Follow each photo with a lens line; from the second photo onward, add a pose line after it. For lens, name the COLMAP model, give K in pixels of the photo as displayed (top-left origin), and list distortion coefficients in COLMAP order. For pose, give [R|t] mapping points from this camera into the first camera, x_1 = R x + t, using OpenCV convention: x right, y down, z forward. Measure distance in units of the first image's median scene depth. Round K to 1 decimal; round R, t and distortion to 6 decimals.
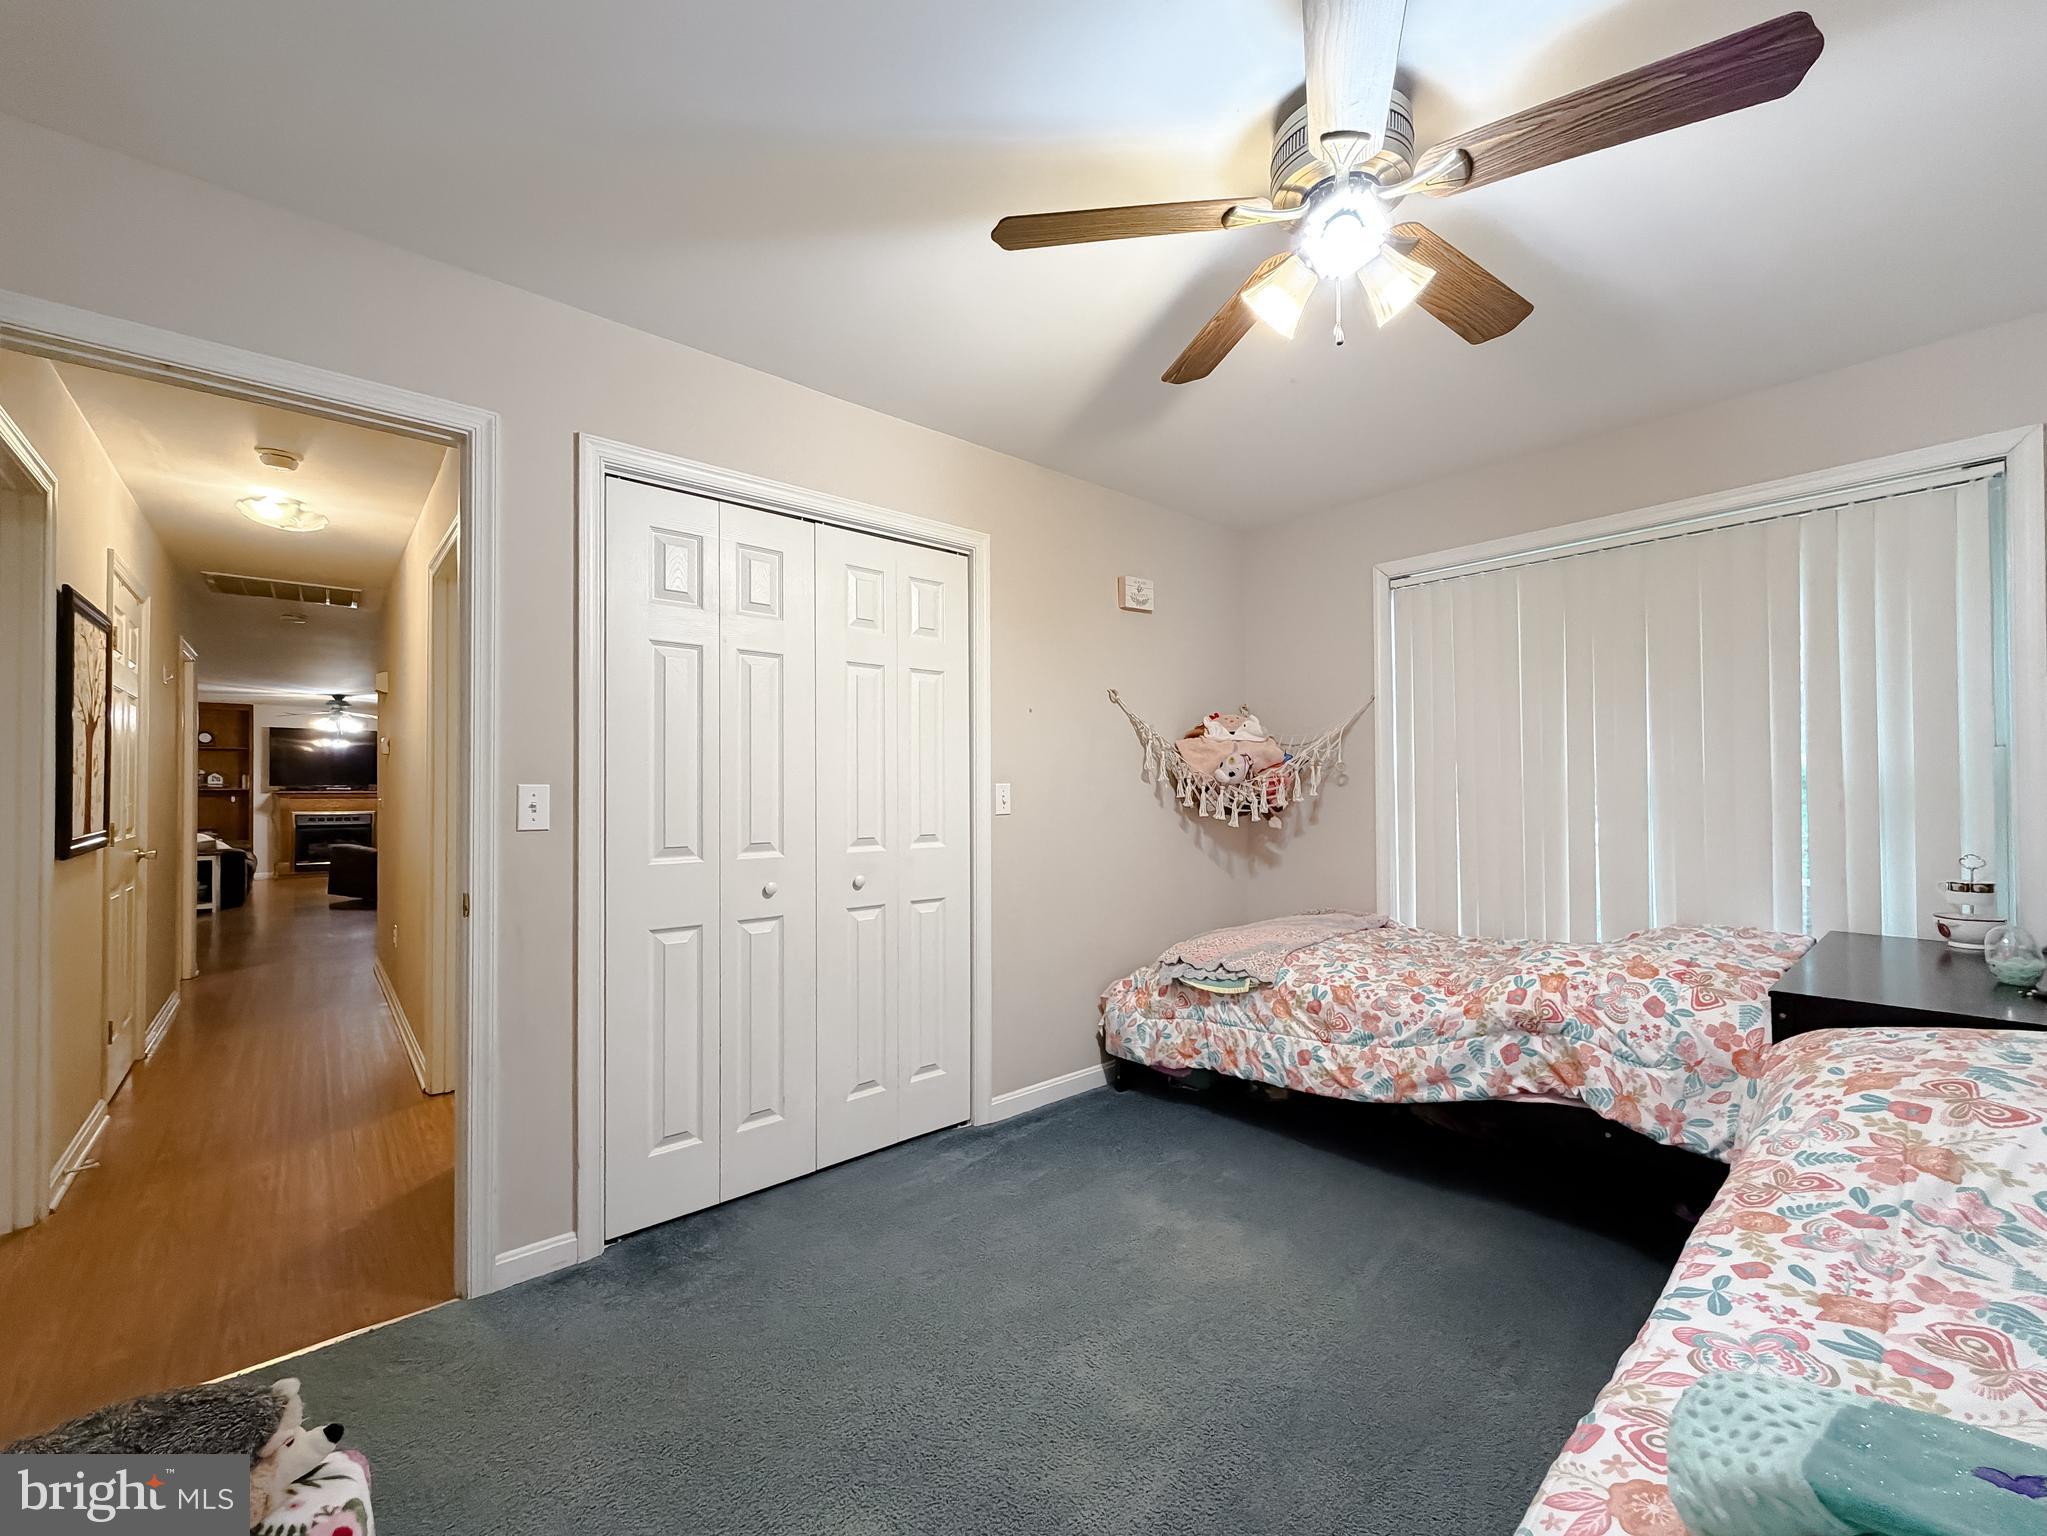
lens RADIAL K [[832.0, 0, 1018.6], [0, 832.0, 778.5], [0, 0, 1]] dist [0.001055, 0.000667]
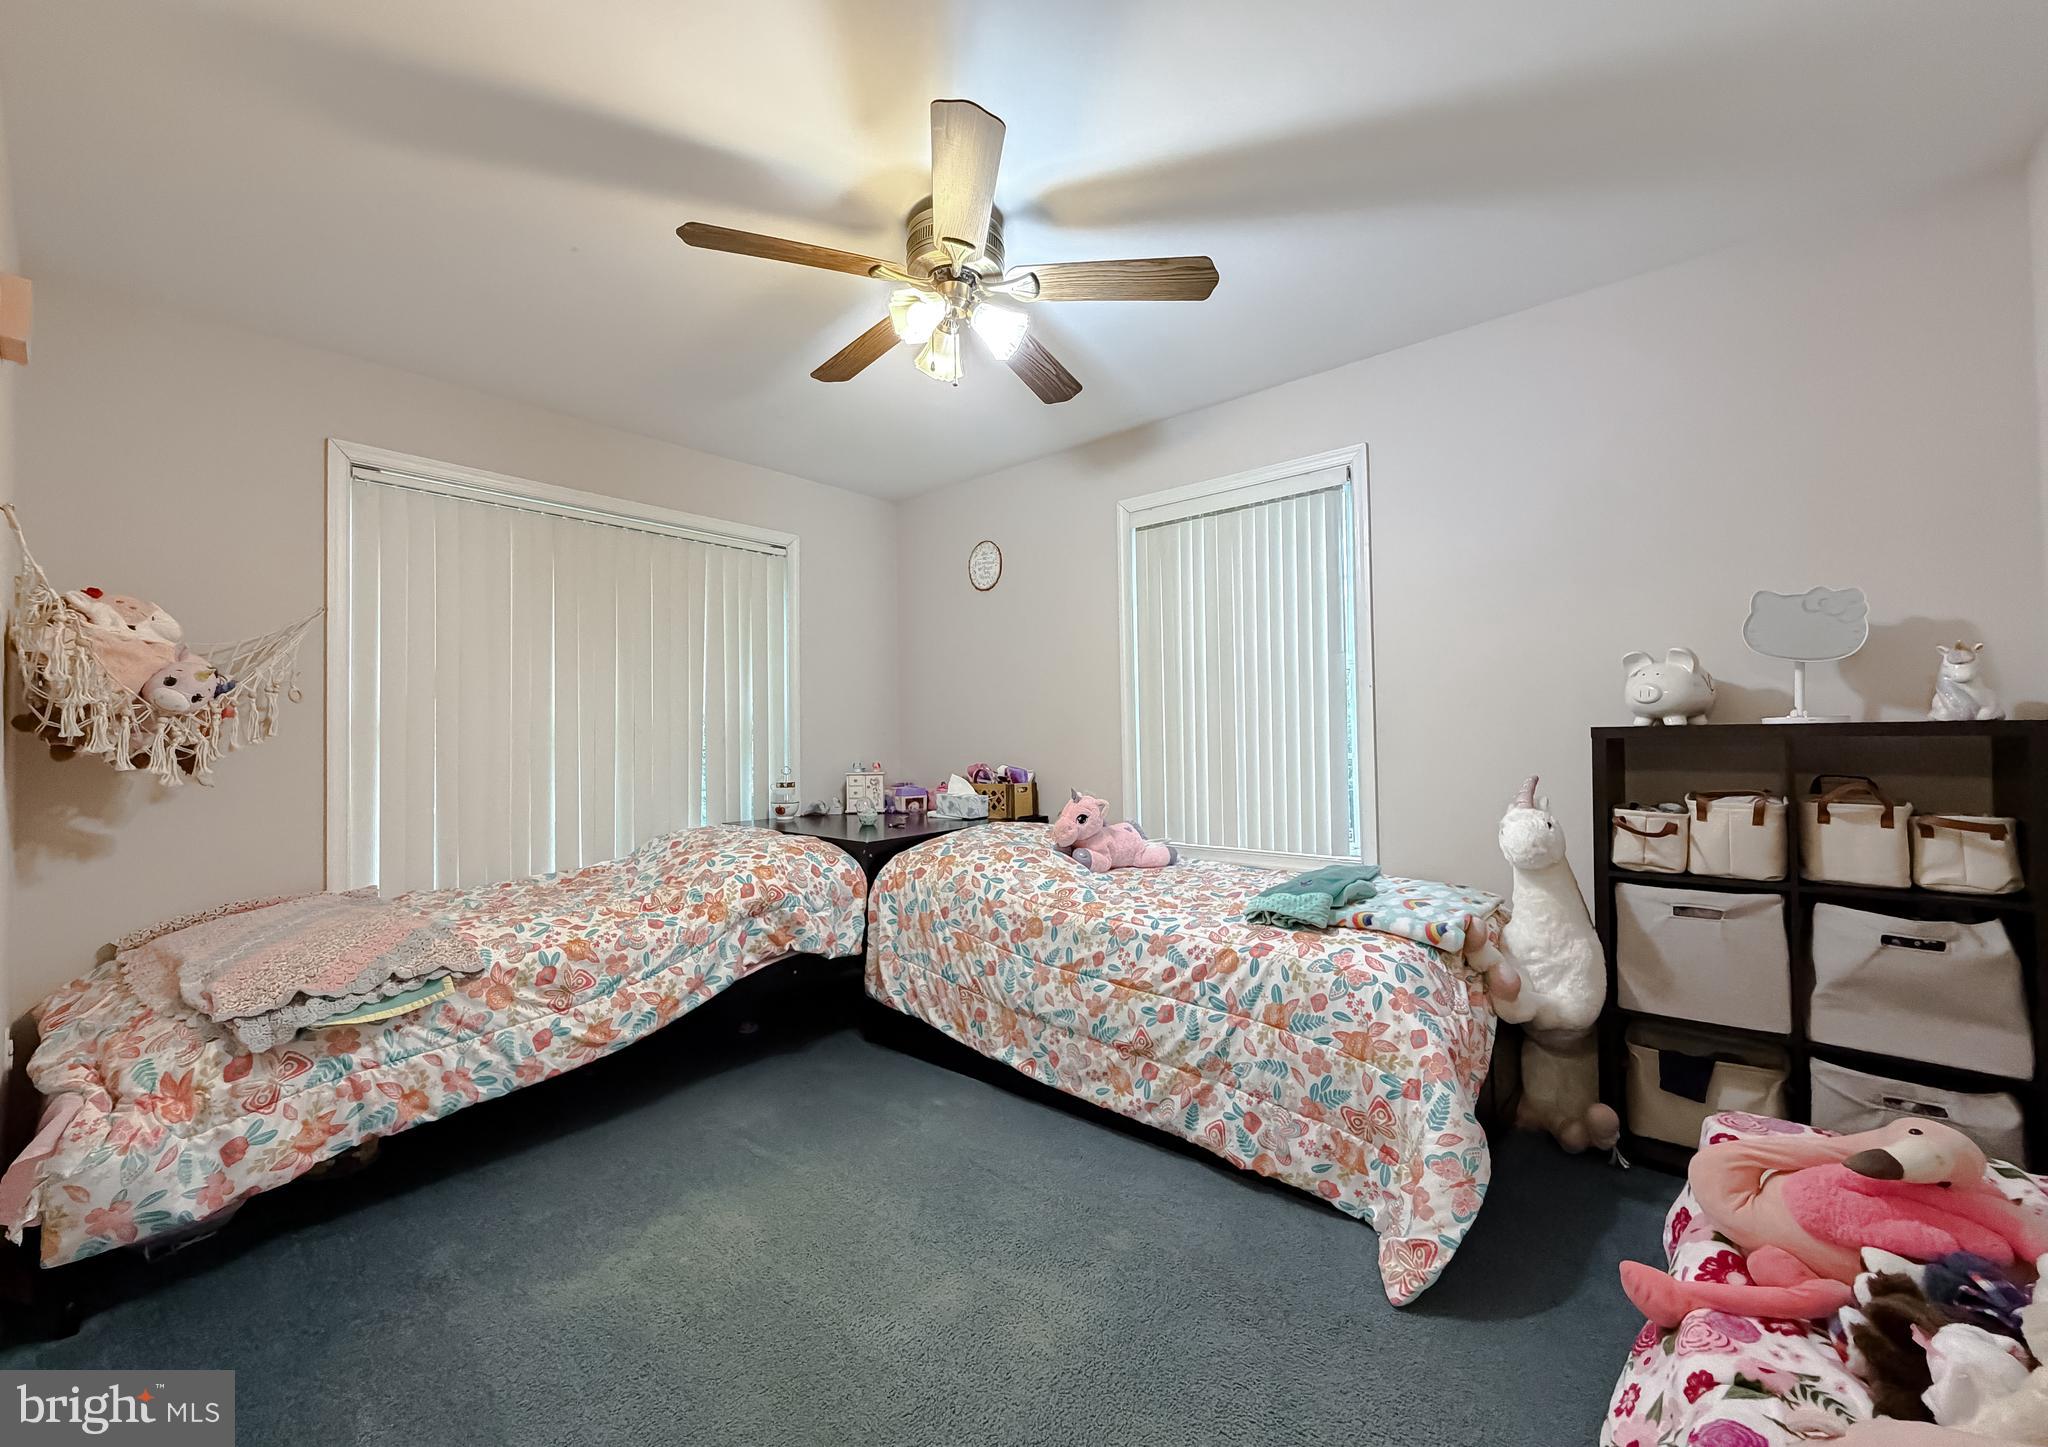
lens RADIAL K [[839.4, 0, 1019.4], [0, 839.4, 716.7], [0, 0, 1]] dist [-0.000468, 0.000027]
pose [[-0.163448, 0.035085, 0.985928, -0.607483], [0.000768, 0.999372, -0.035436, 0.041657], [-0.986552, -0.005035, -0.163373, 0.694739]]
